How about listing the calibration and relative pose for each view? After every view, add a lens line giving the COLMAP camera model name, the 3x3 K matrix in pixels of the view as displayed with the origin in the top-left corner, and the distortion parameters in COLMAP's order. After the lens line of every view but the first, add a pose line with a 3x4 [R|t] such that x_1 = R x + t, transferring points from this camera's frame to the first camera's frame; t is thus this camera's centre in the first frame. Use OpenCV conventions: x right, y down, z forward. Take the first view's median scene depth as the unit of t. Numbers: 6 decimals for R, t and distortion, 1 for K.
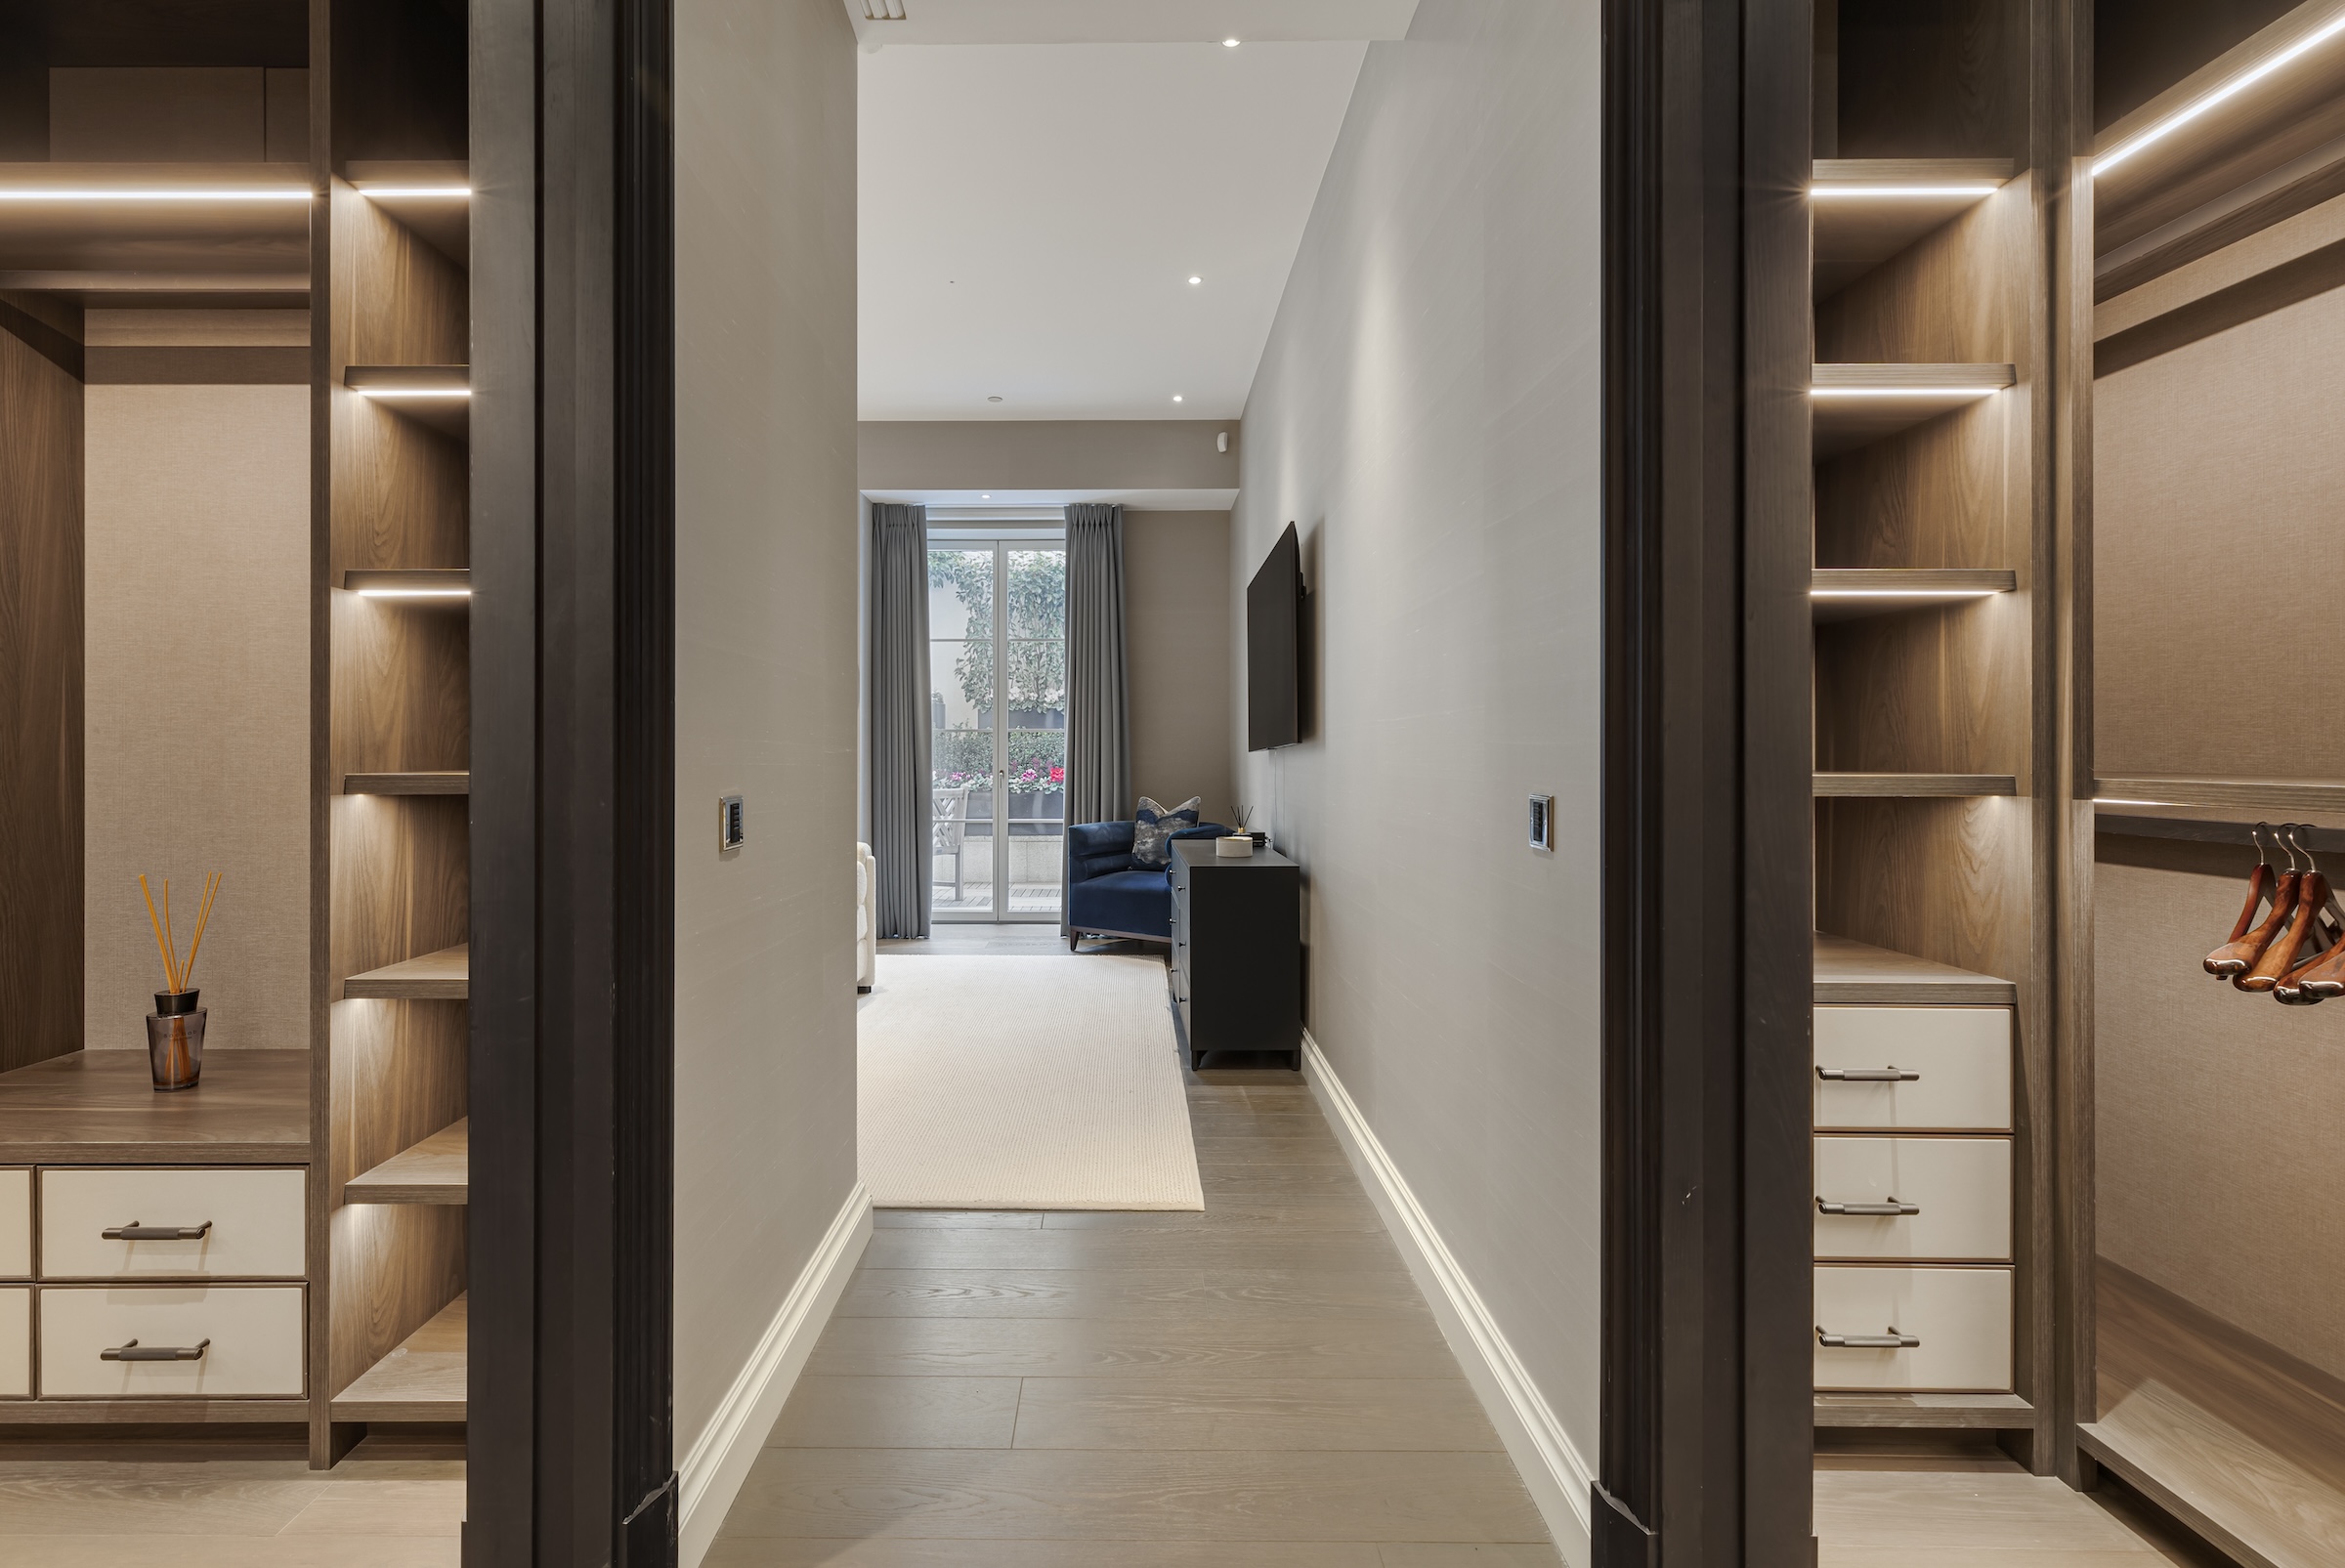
lens RADIAL K [[1114.2, 0, 1177.9], [0, 1114.2, 732.5], [0, 0, 1]] dist [0.003741, -0.000035]
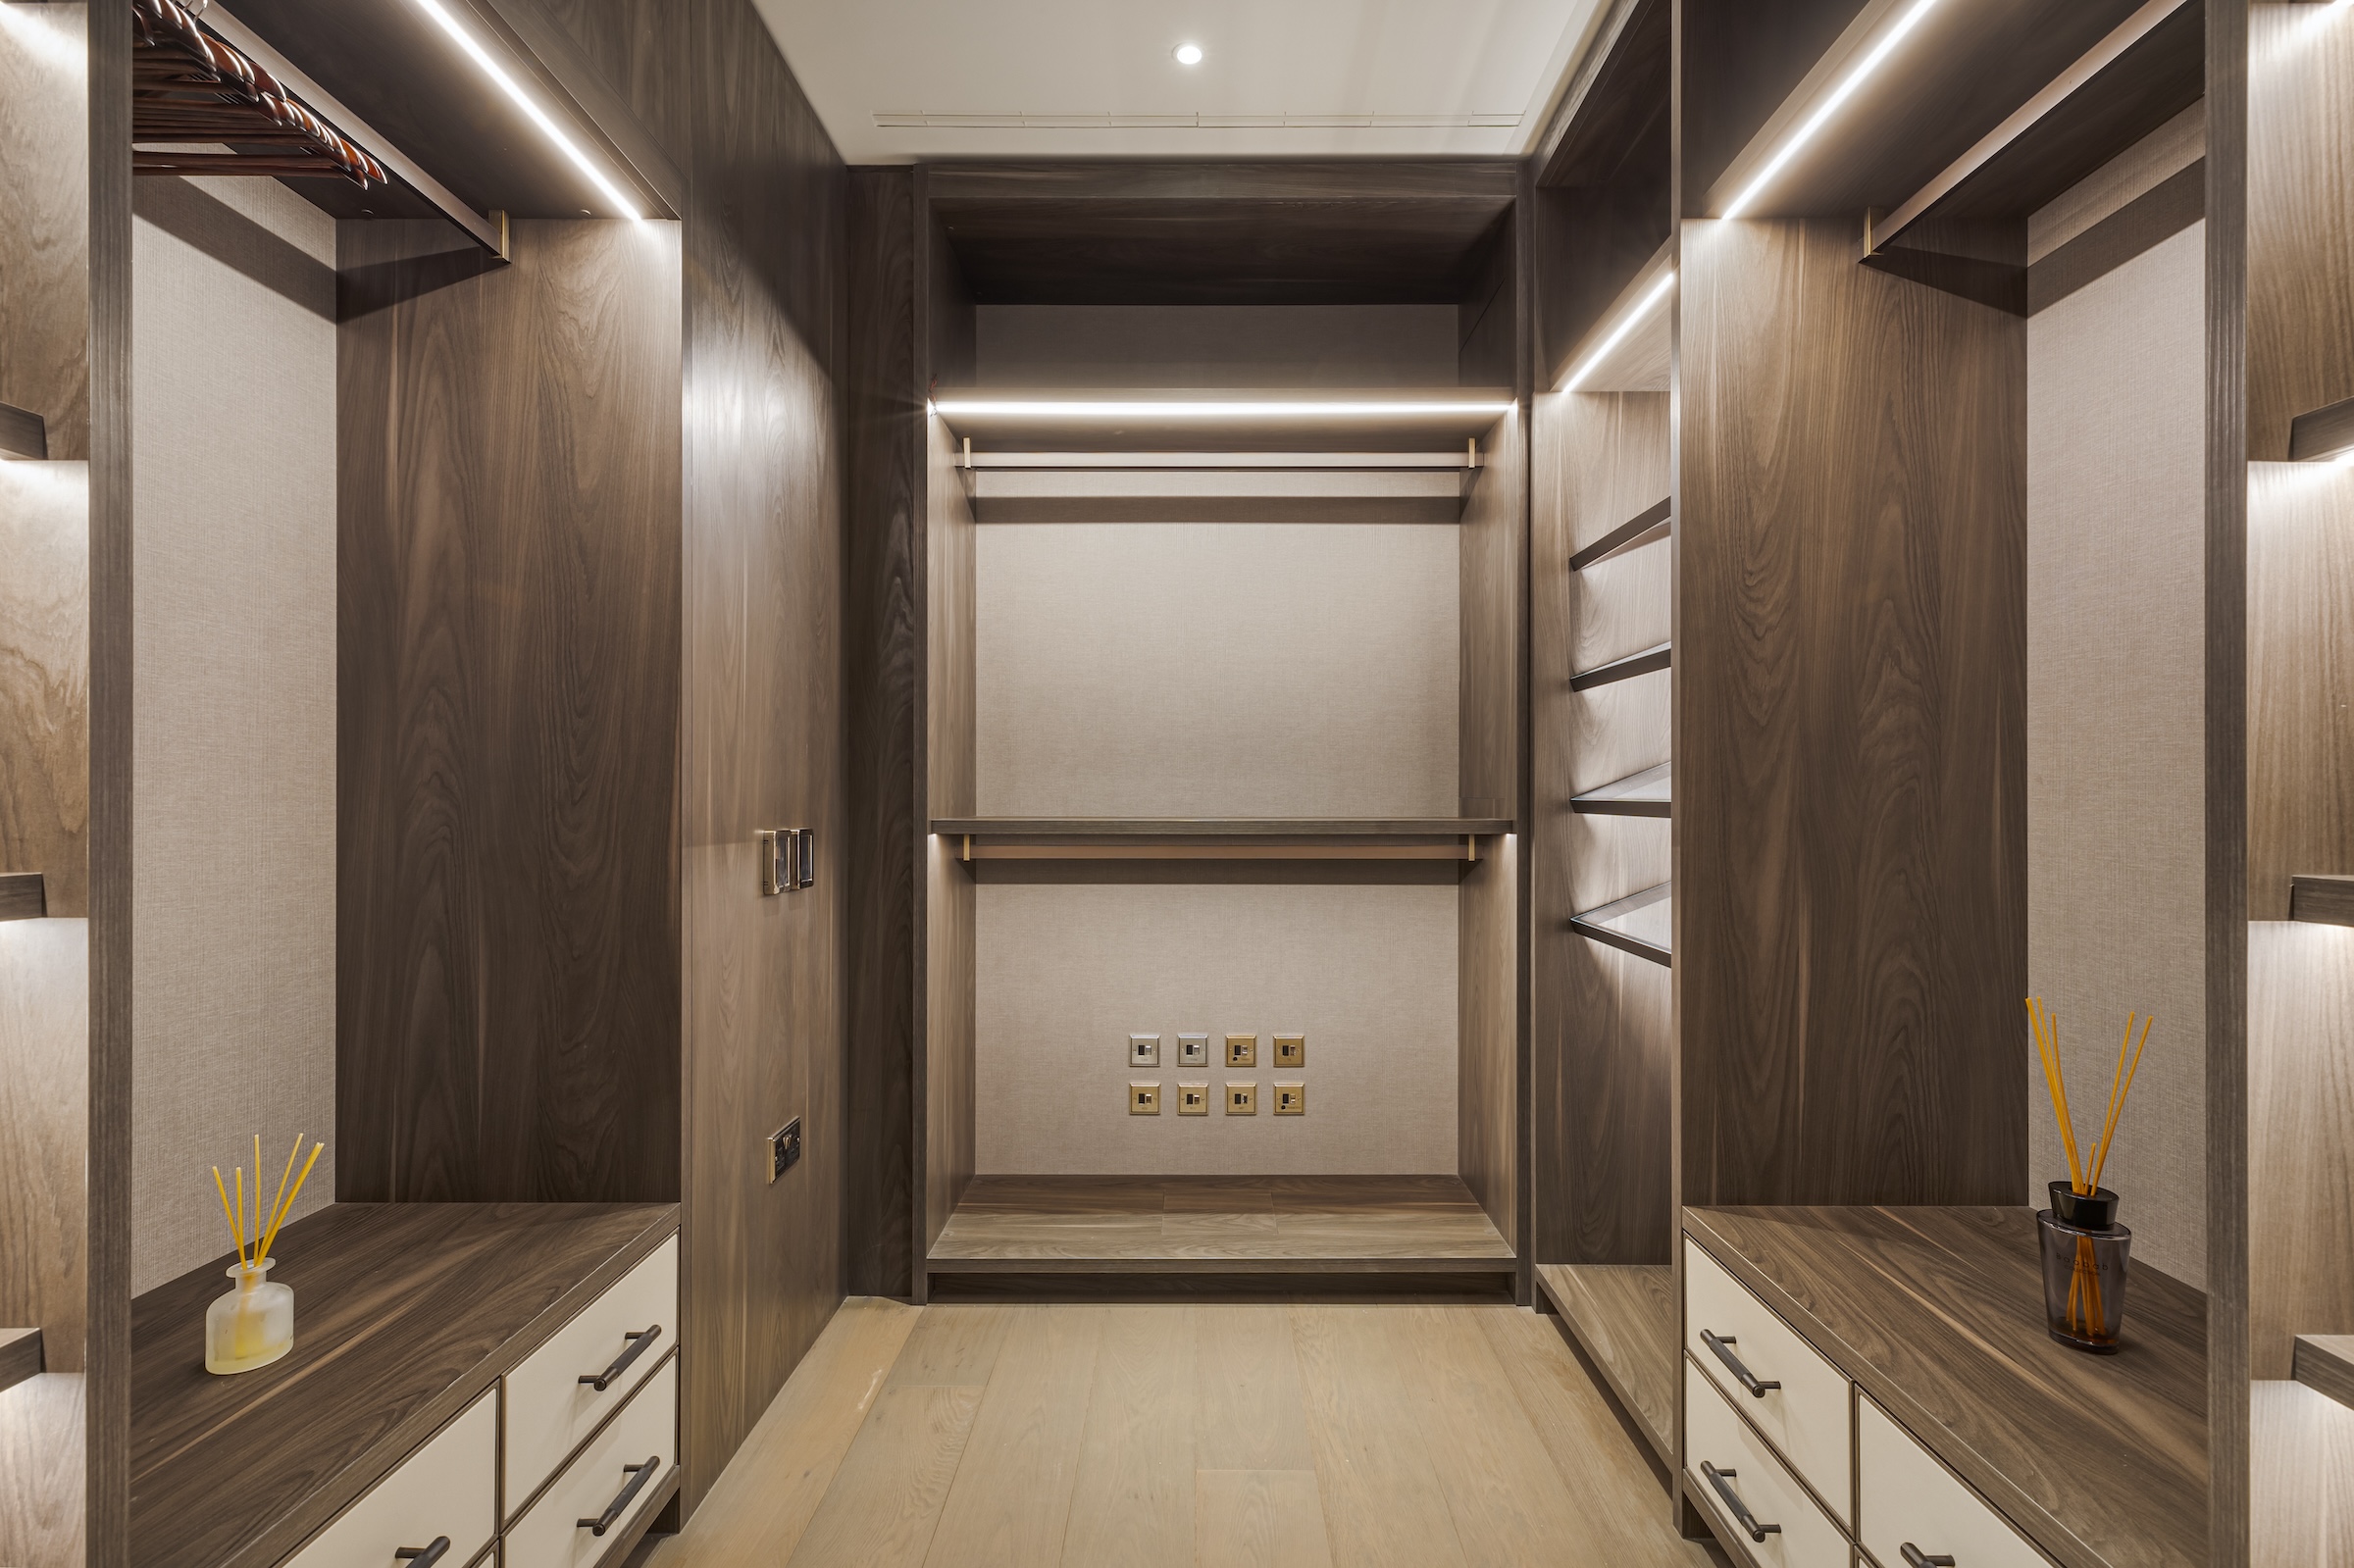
lens RADIAL K [[1062.3, 0, 1176.6], [0, 1062.3, 804.9], [0, 0, 1]] dist [0.000614, 0.000111]
pose [[-0.040507, 0.008882, -0.999140, -0.306183], [0.018163, 0.999802, 0.008151, -0.002168], [0.999014, -0.017817, -0.040660, 0.576697]]
